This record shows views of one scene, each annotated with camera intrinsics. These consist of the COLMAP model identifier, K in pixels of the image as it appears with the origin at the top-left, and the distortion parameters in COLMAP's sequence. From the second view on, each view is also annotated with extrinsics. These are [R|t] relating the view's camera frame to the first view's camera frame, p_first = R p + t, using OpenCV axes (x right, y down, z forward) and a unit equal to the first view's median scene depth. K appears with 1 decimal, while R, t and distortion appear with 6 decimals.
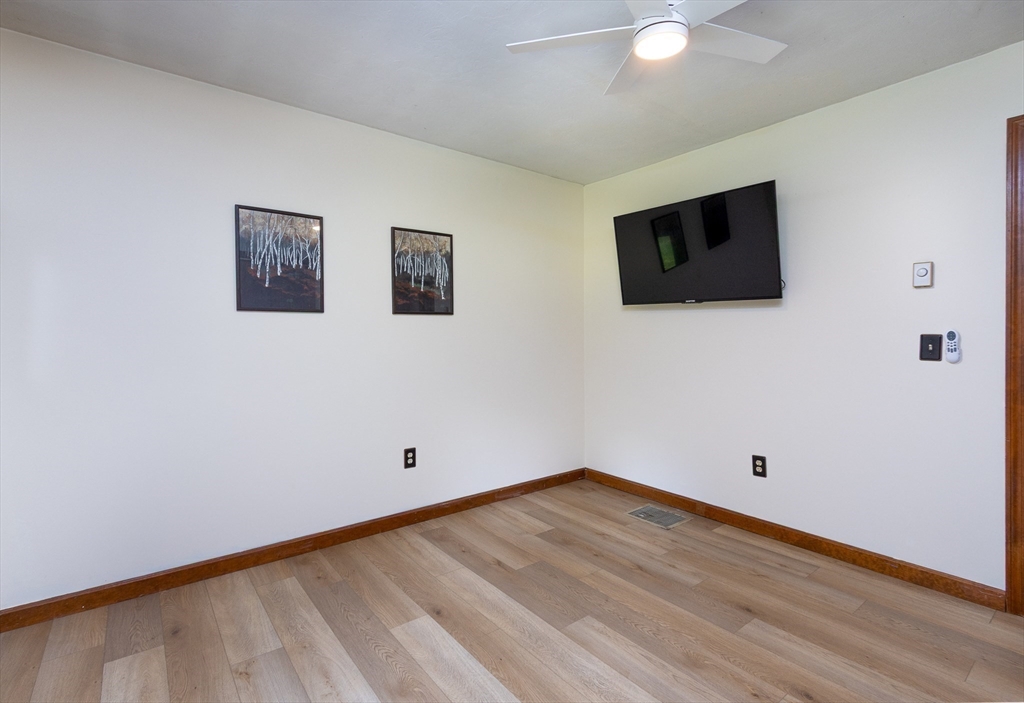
lens RADIAL K [[476.2, 0, 519.6], [0, 476.2, 340.7], [0, 0, 1]] dist [0.000236, -0.000985]
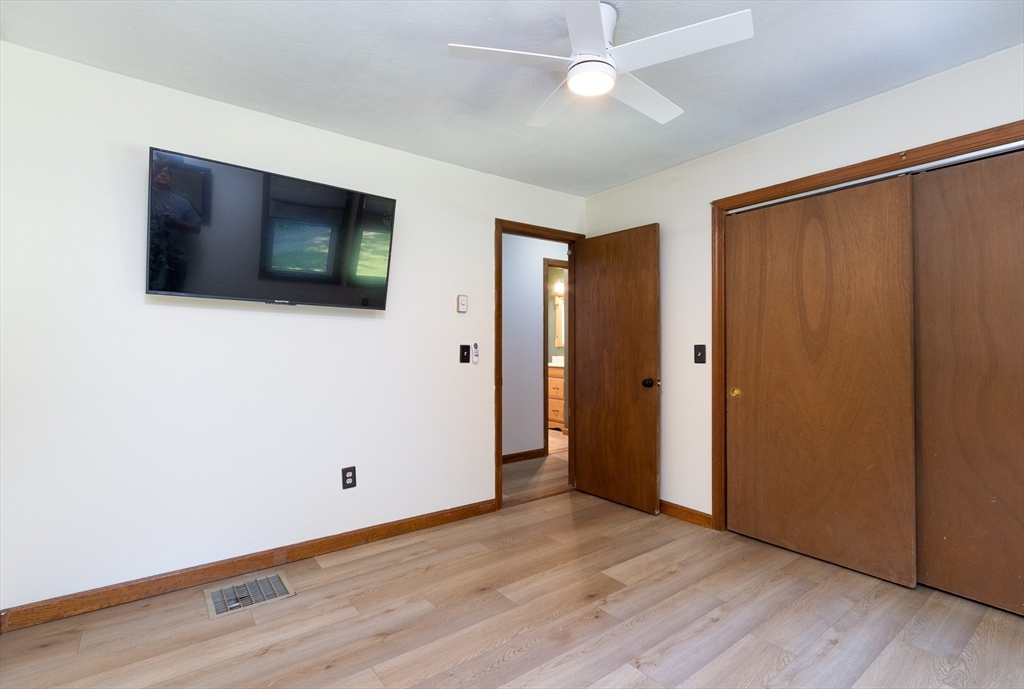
lens RADIAL K [[463.5, 0, 480.6], [0, 463.5, 343.9], [0, 0, 1]] dist [0.001405, 0.000076]
pose [[0.058605, 0.017885, 0.998121, -0.469766], [0.008103, 0.999798, -0.018391, 0.008241], [-0.998248, 0.009166, 0.058449, 0.716716]]
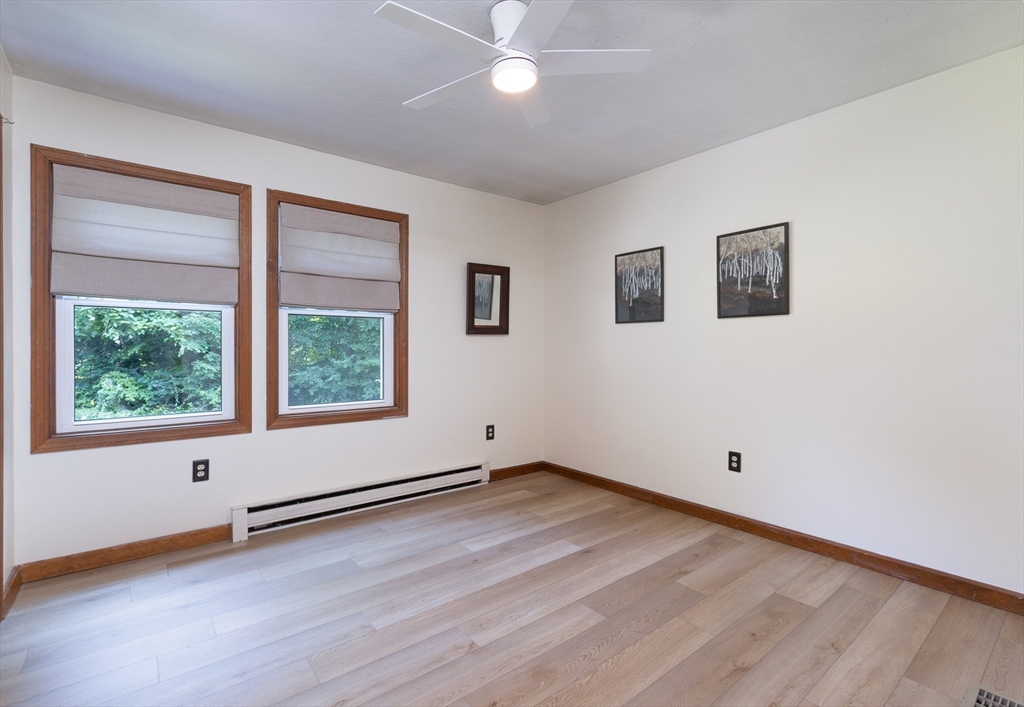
lens RADIAL K [[476.2, 0, 519.6], [0, 476.2, 342.7], [0, 0, 1]] dist [0.000236, -0.000985]
pose [[0.024051, 0.002286, -0.999708, 0.858021], [-0.005937, 0.999980, 0.002144, -0.002822], [0.999693, 0.005884, 0.024064, 0.594348]]
